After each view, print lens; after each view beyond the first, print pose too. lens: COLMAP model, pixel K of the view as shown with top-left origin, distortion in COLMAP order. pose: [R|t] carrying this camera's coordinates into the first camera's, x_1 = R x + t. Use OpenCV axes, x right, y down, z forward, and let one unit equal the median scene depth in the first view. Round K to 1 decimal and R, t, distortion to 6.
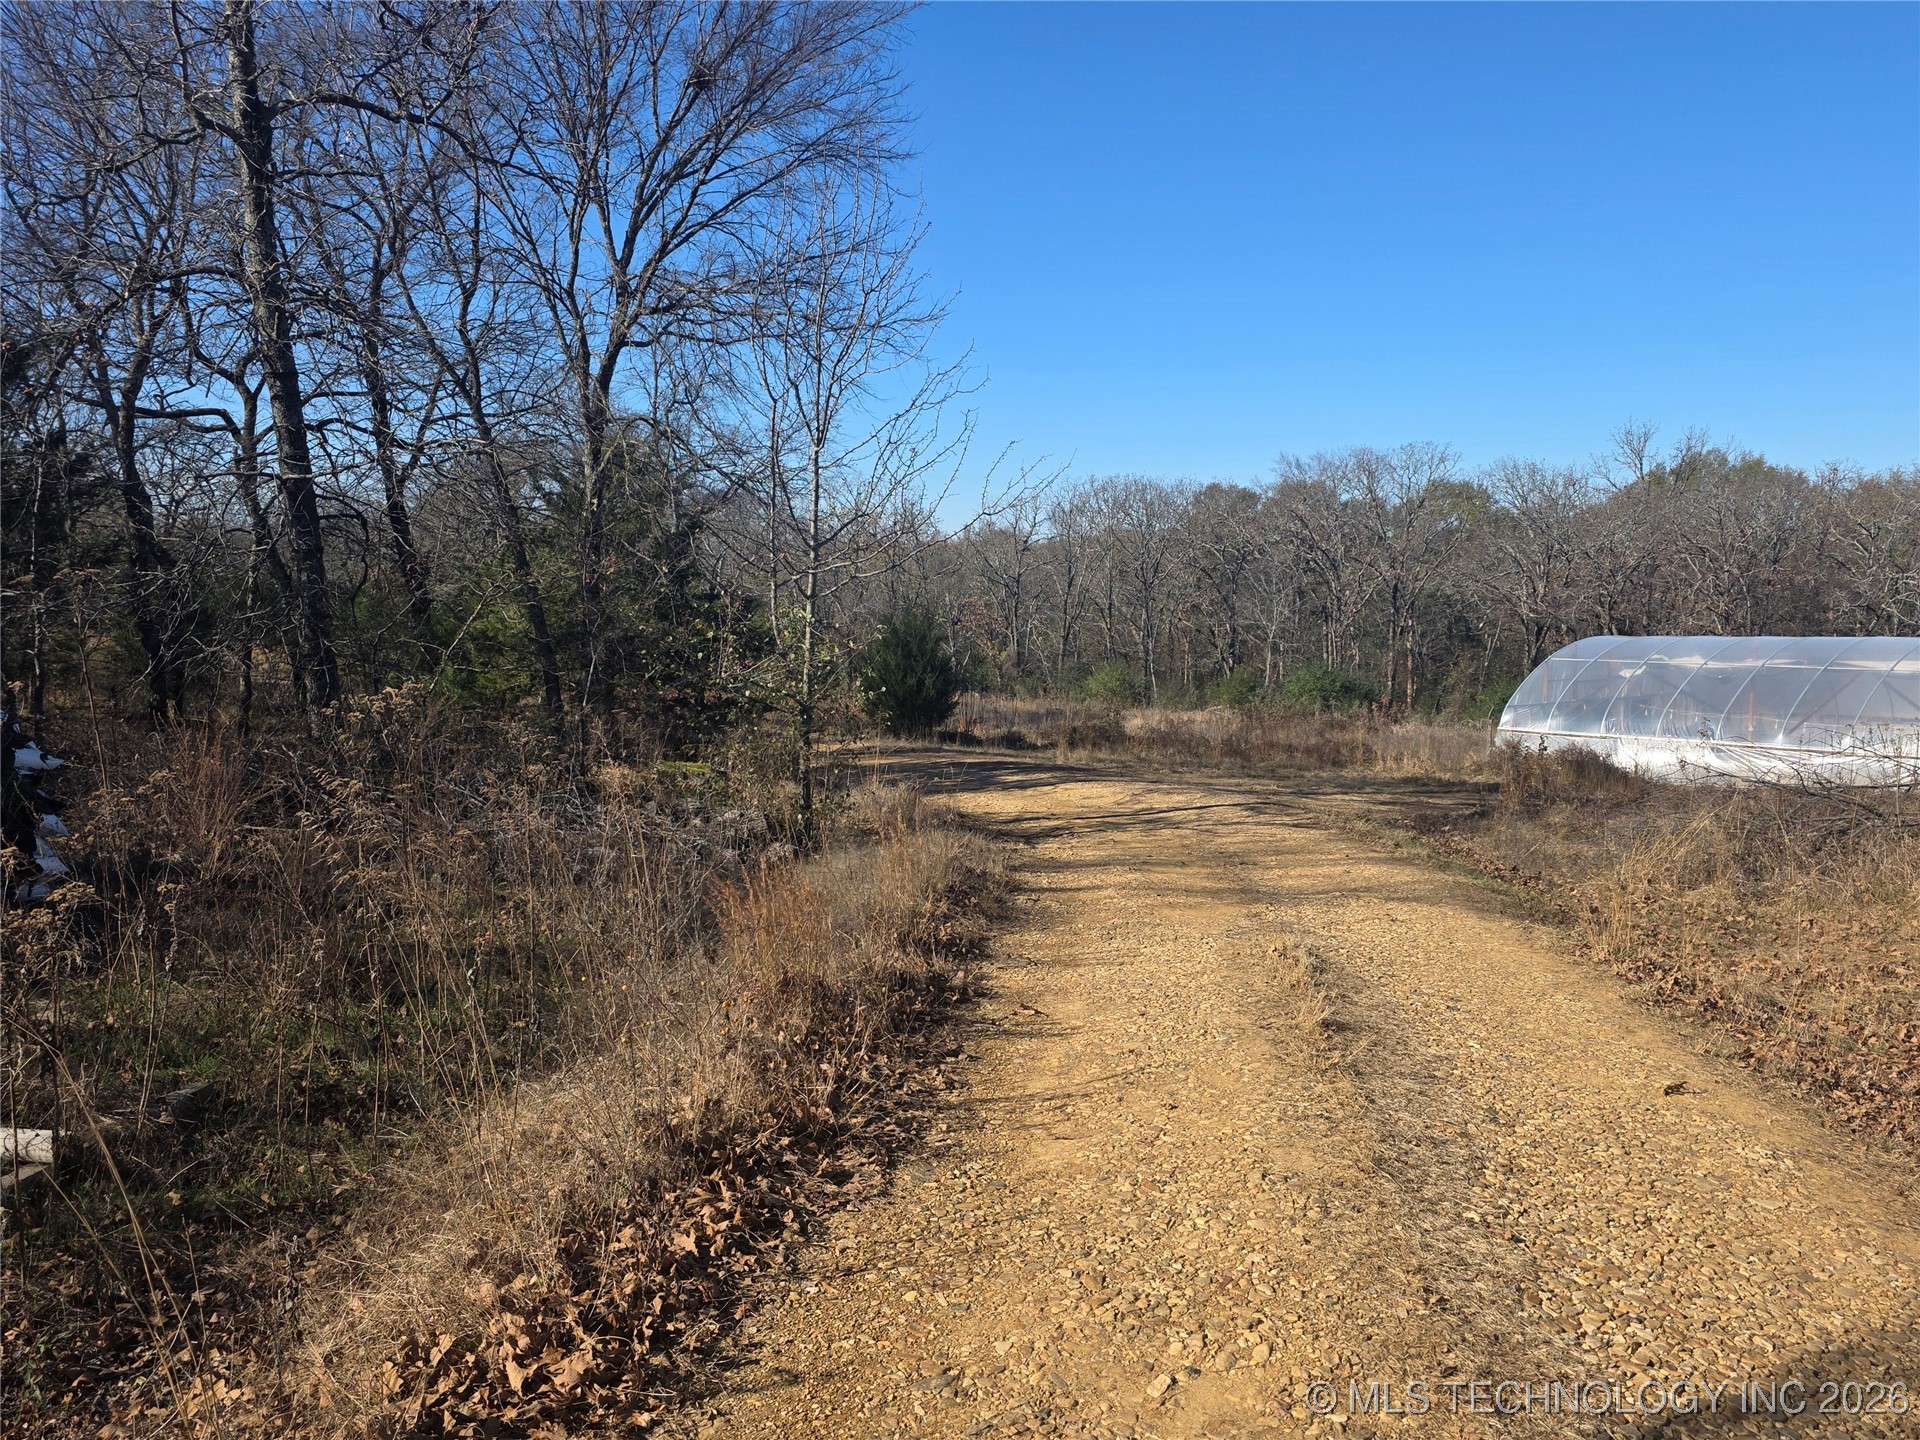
lens RADIAL K [[1455.1, 0, 961.2], [0, 1455.1, 702.4], [0, 0, 1]] dist [0.082673, -0.070438]
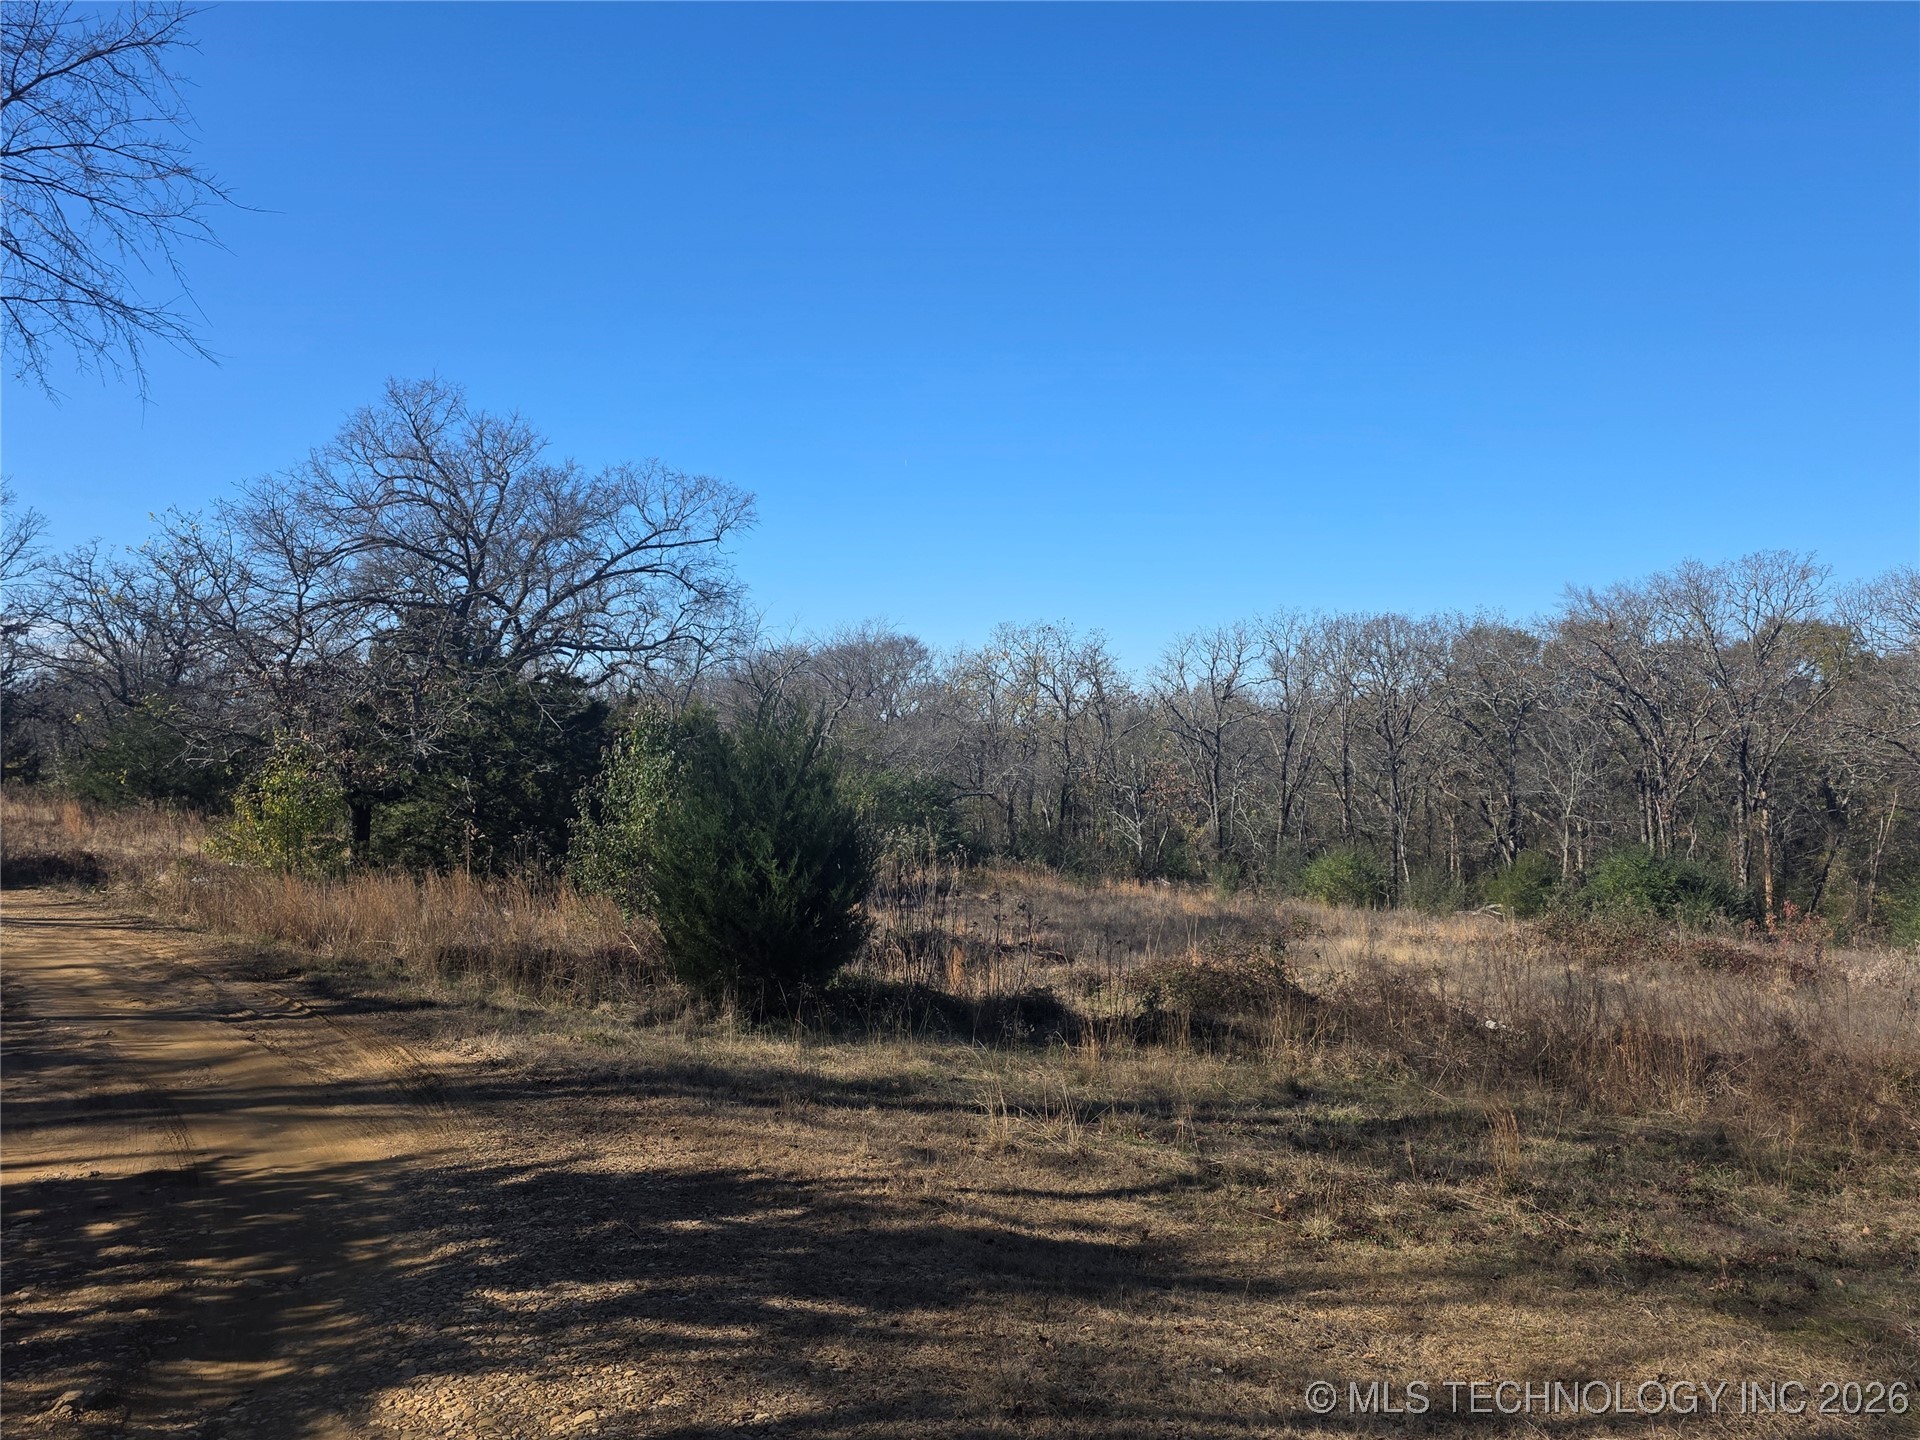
lens RADIAL K [[1455.1, 0, 961.2], [0, 1455.1, 702.4], [0, 0, 1]] dist [0.082673, -0.070438]
pose [[0.985466, -0.009283, -0.169620, 0.031870], [-0.011540, 0.992541, -0.121366, -0.004902], [0.169481, 0.121559, 0.978008, 0.187675]]
